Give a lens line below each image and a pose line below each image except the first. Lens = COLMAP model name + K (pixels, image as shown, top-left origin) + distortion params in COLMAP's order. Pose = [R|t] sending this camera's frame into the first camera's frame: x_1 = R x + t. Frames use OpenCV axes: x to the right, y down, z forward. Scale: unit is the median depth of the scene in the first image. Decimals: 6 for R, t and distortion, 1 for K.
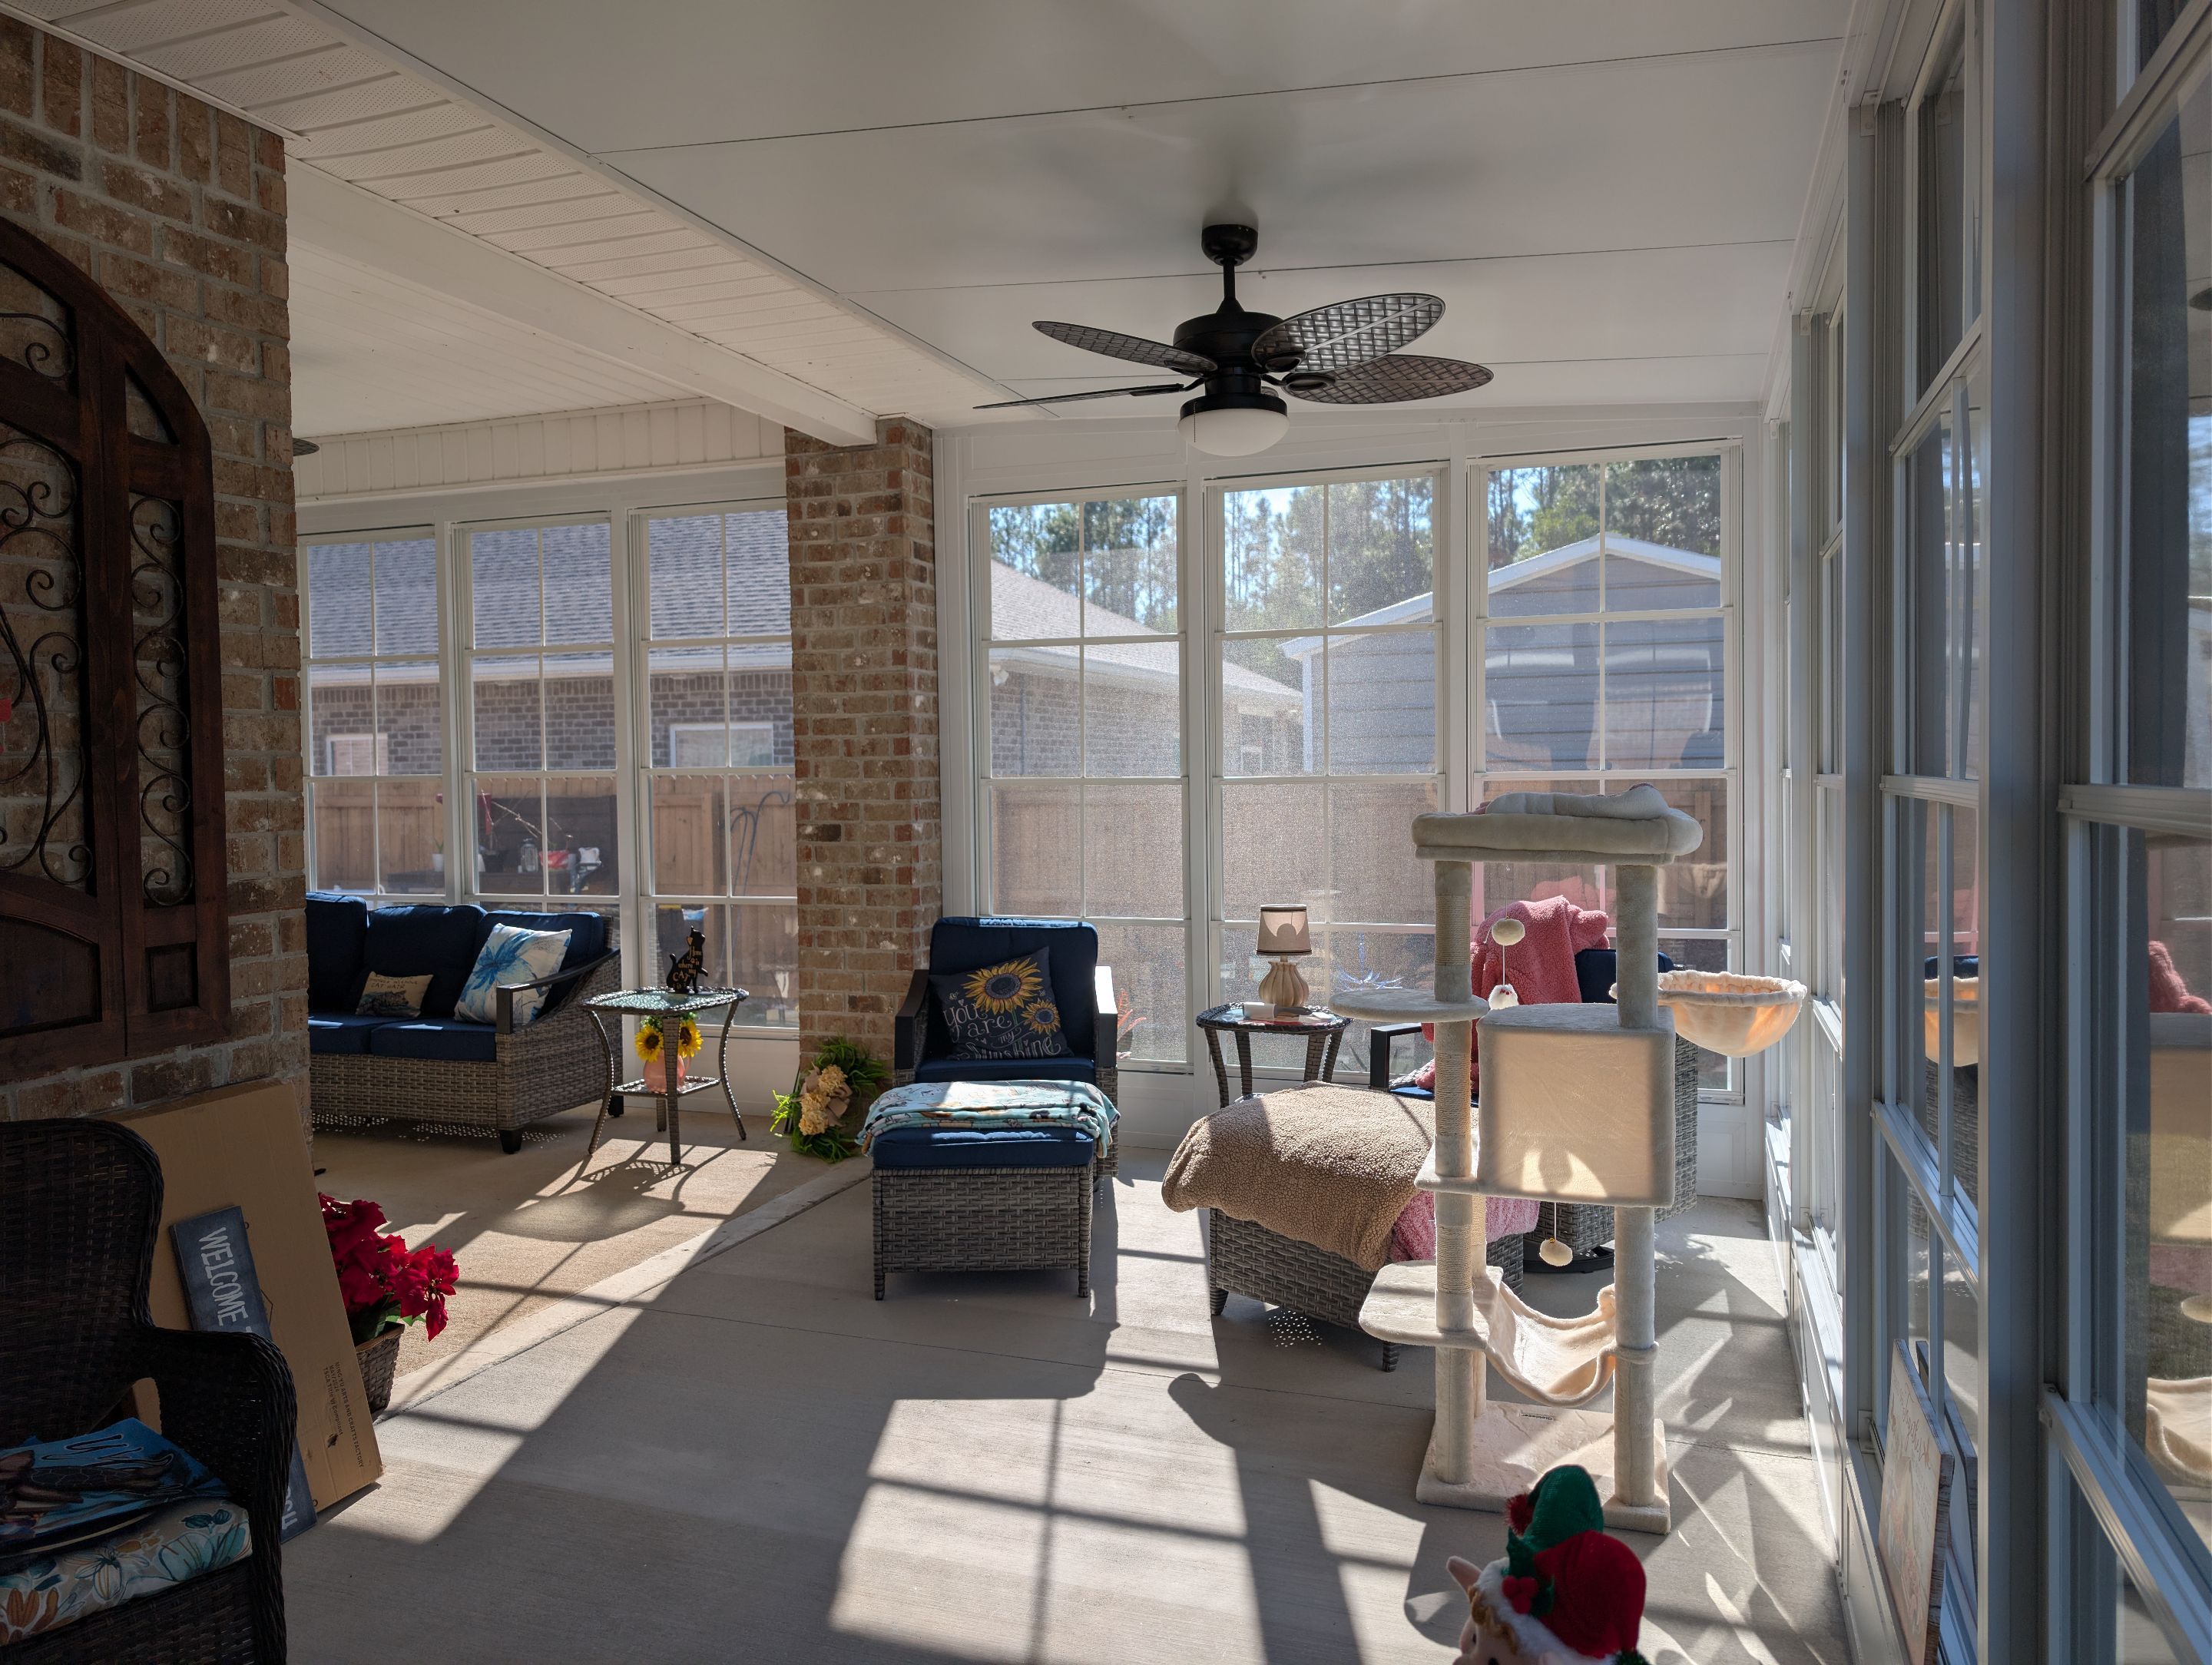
lens RADIAL K [[1587.6, 0, 1106.6], [0, 1587.6, 834.4], [0, 0, 1]] dist [0.072115, -0.110538]
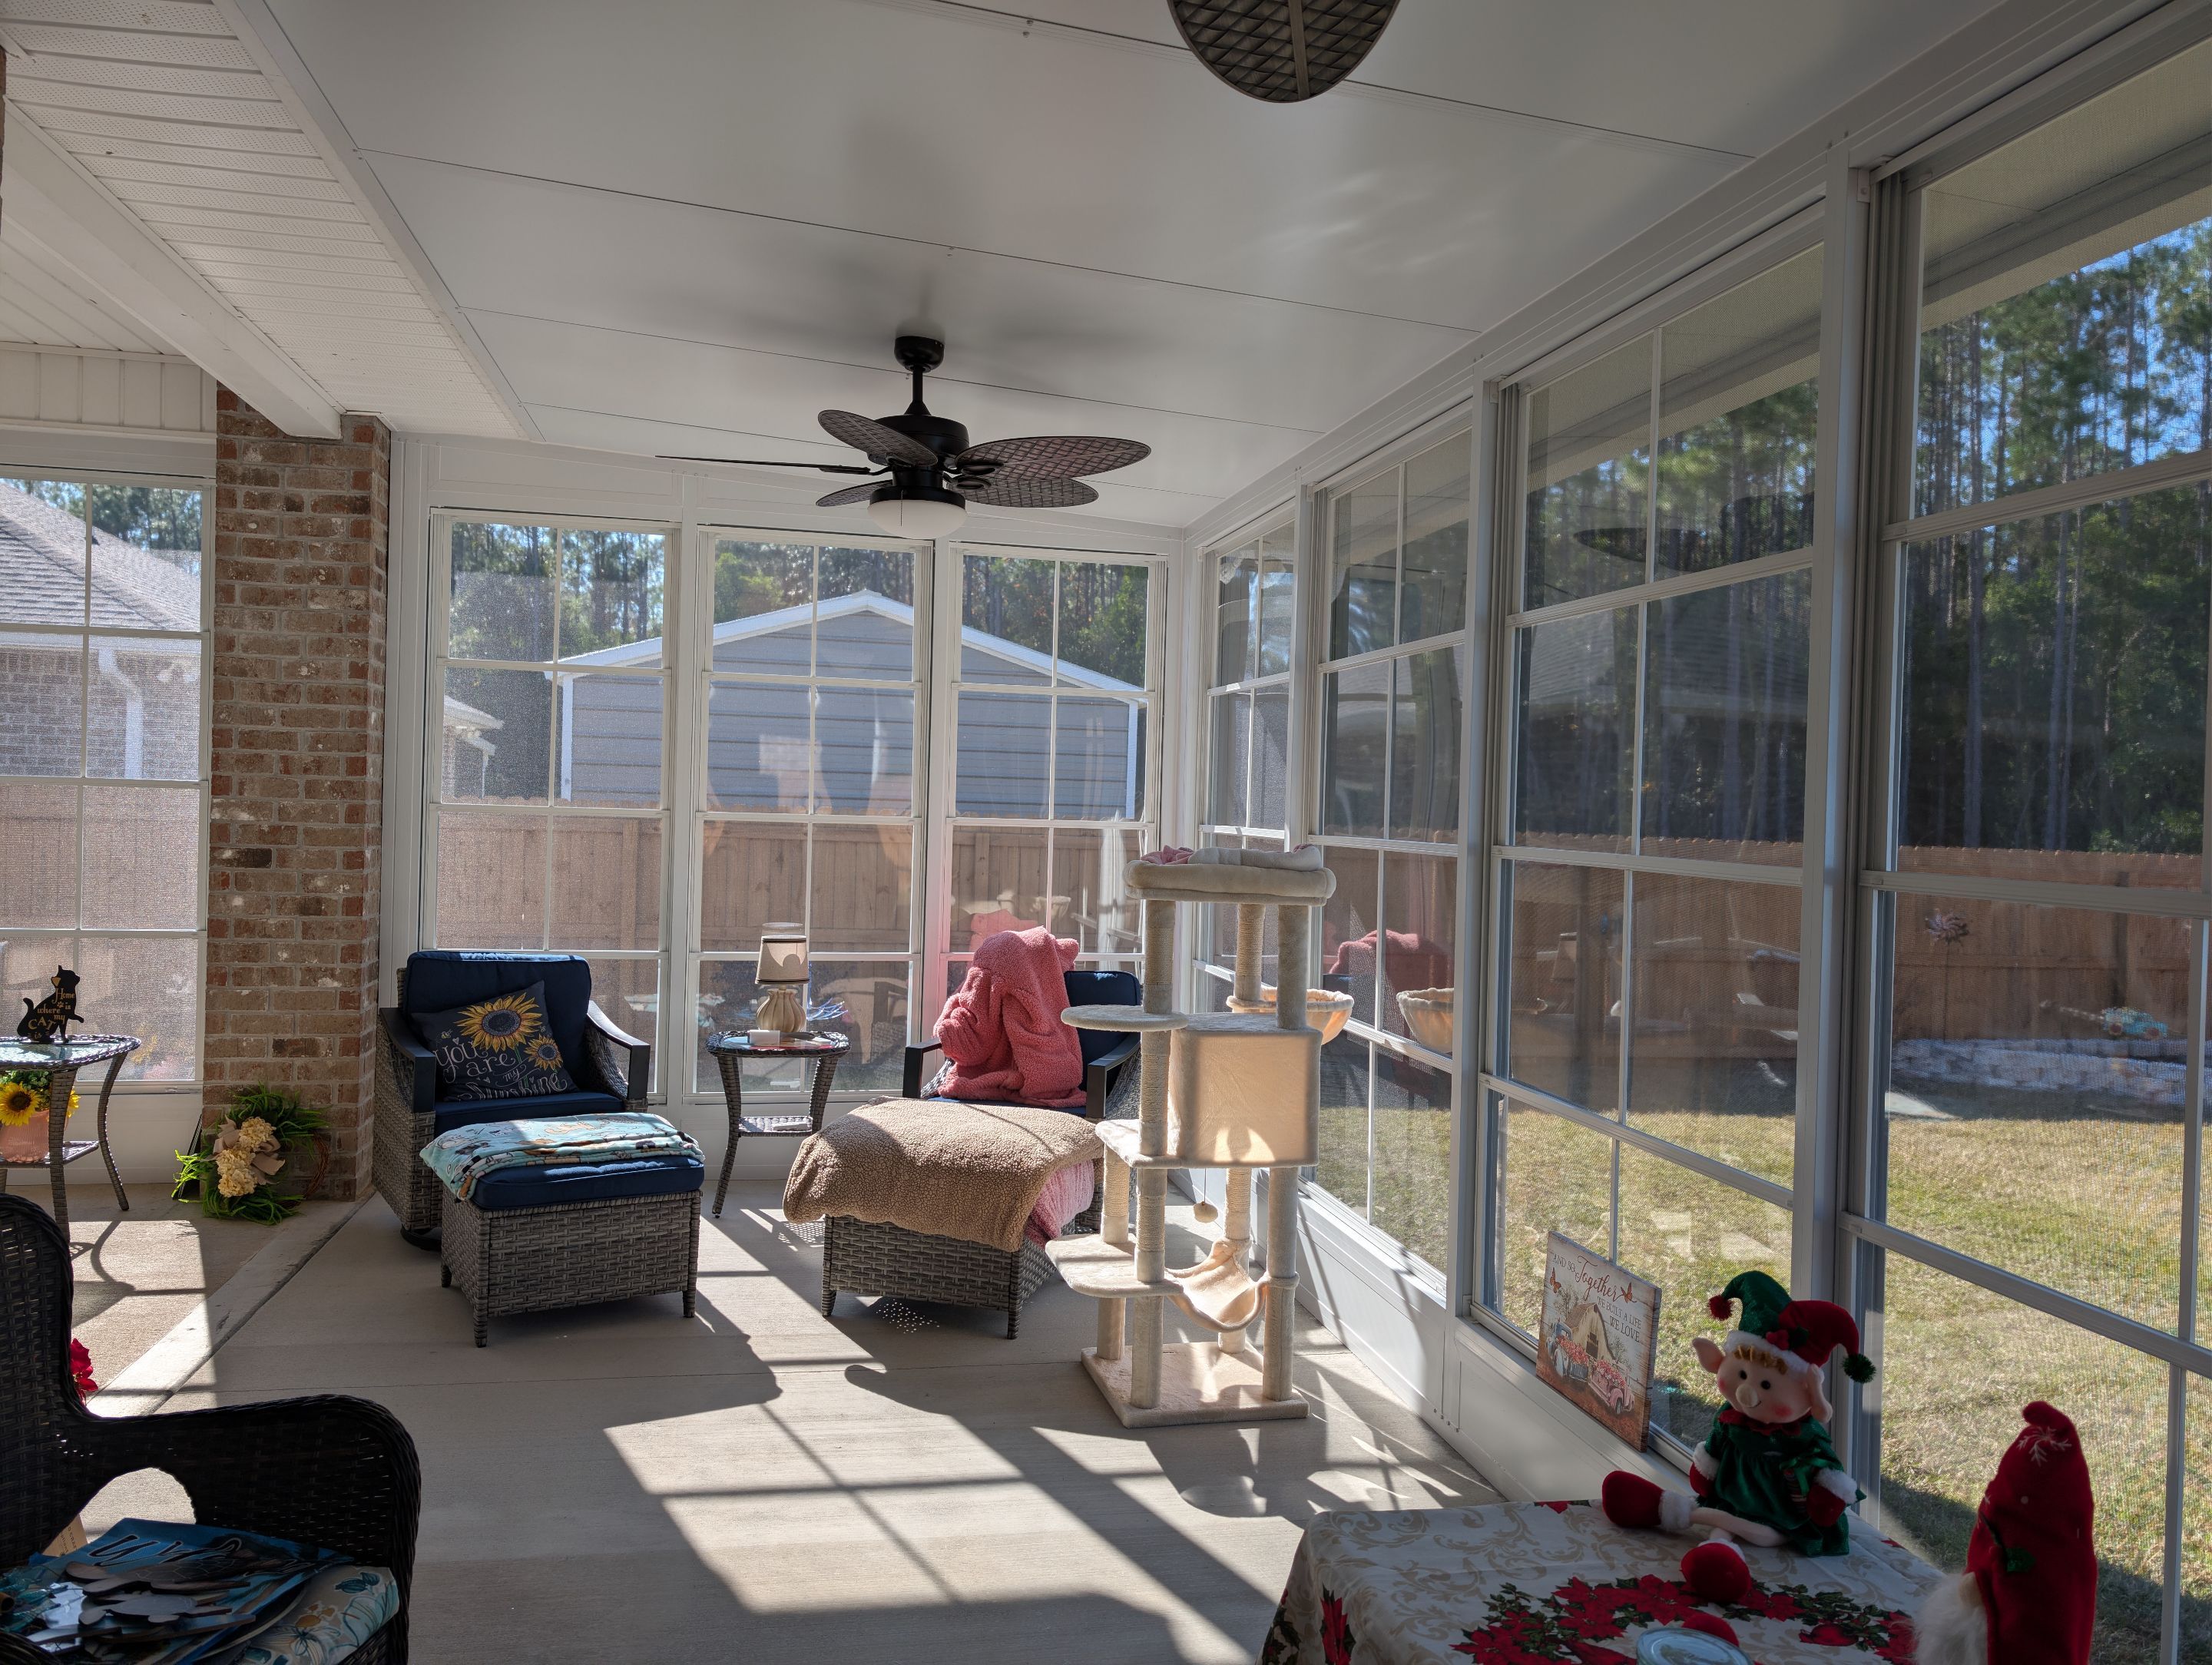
lens RADIAL K [[1601.3, 0, 1097.0], [0, 1601.3, 819.3], [0, 0, 1]] dist [0.007576, -0.006343]
pose [[0.856032, 0.034043, 0.515801, -0.239290], [-0.019640, 0.999251, -0.033356, -0.001932], [-0.516550, 0.018424, 0.856059, -0.020149]]
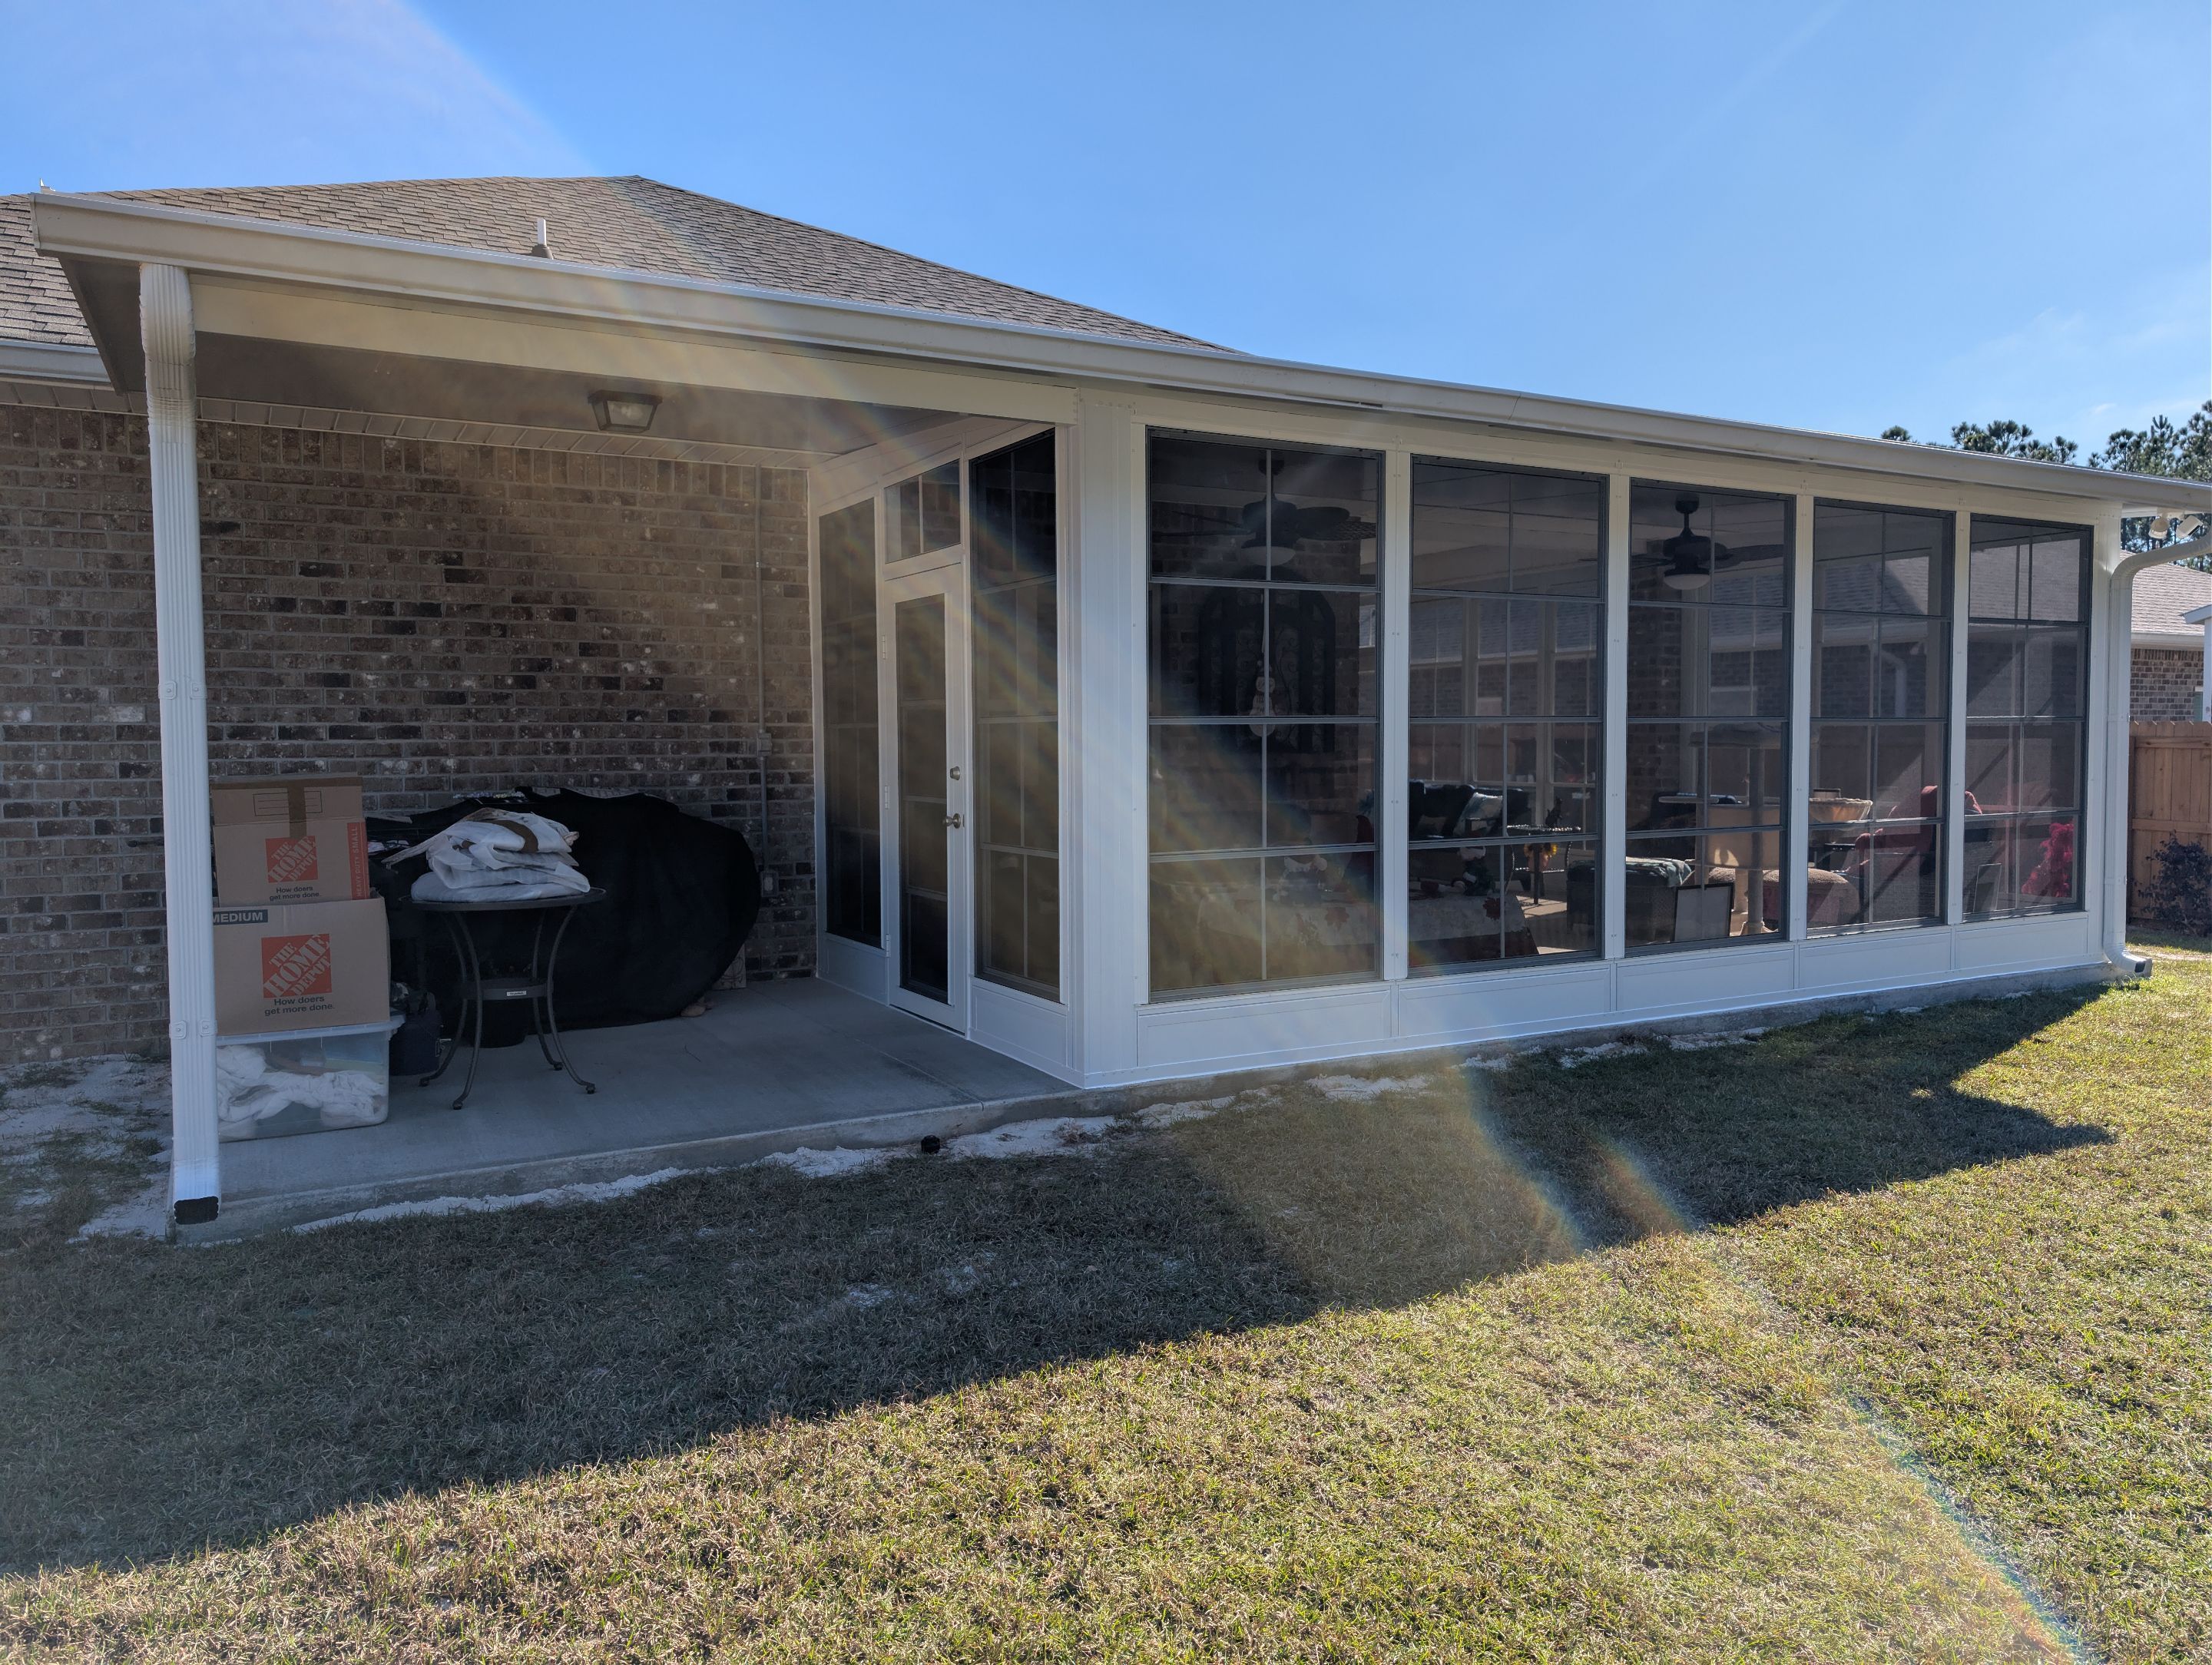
lens RADIAL K [[1601.3, 0, 1097.0], [0, 1601.3, 819.3], [0, 0, 1]] dist [0.007576, -0.006343]
pose [[0.755196, 0.041052, -0.654212, 0.660192], [-0.030145, 0.999156, 0.027899, 0.051842], [0.654806, -0.001348, 0.755796, -0.964829]]
